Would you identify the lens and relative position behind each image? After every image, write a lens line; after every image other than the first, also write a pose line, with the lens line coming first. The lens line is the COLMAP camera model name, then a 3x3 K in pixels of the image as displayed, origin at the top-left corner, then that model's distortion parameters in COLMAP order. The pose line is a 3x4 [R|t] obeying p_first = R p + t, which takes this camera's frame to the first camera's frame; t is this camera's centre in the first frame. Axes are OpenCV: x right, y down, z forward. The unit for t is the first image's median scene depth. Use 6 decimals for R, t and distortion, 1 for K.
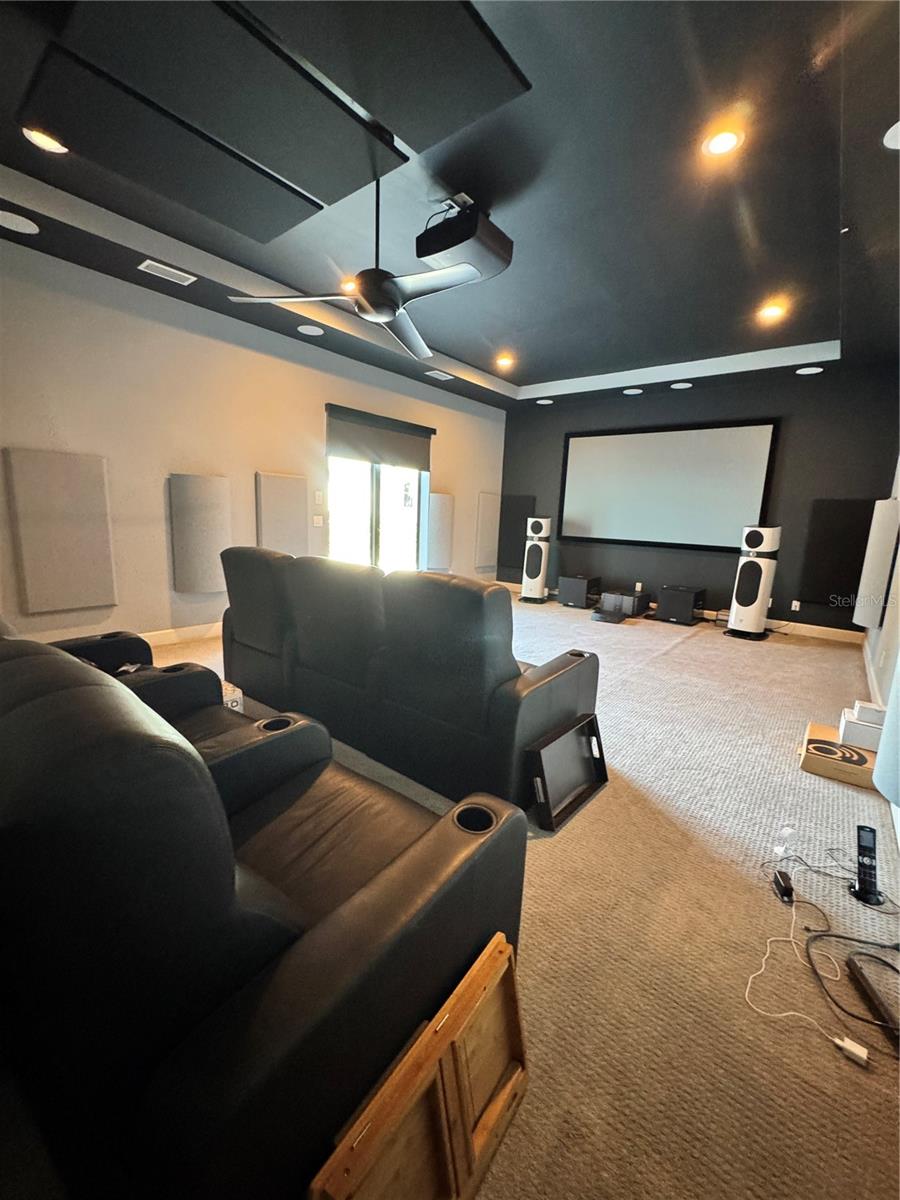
lens RADIAL K [[482.5, 0, 450.0], [0, 482.5, 600.0], [0, 0, 1]] dist [-0.001465, -0.000073]
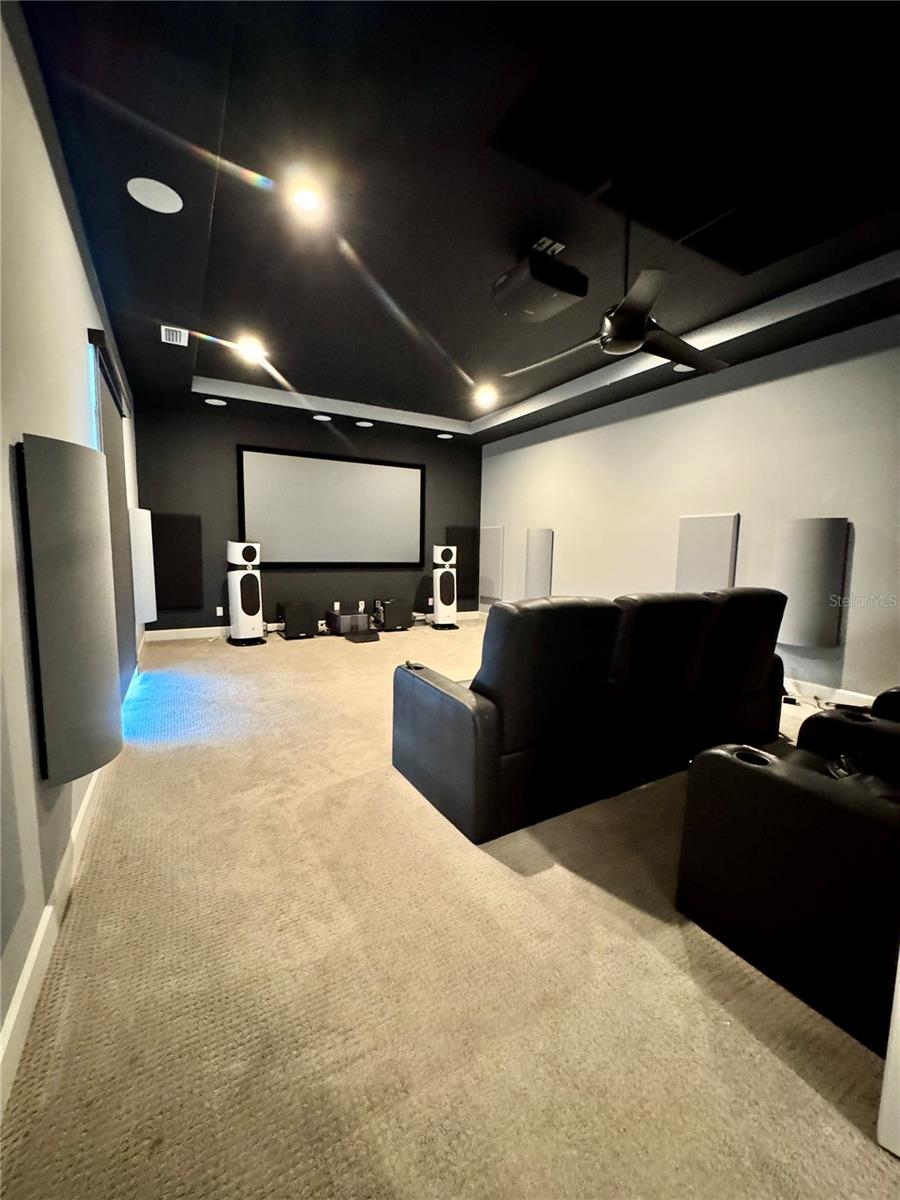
lens RADIAL K [[482.5, 0, 450.0], [0, 482.5, 600.0], [0, 0, 1]] dist [-0.001465, -0.000073]
pose [[0.386582, -0.133109, 0.912599, -0.513038], [0.158495, 0.984396, 0.076441, -0.088702], [-0.908534, 0.115092, 0.401647, 0.392267]]
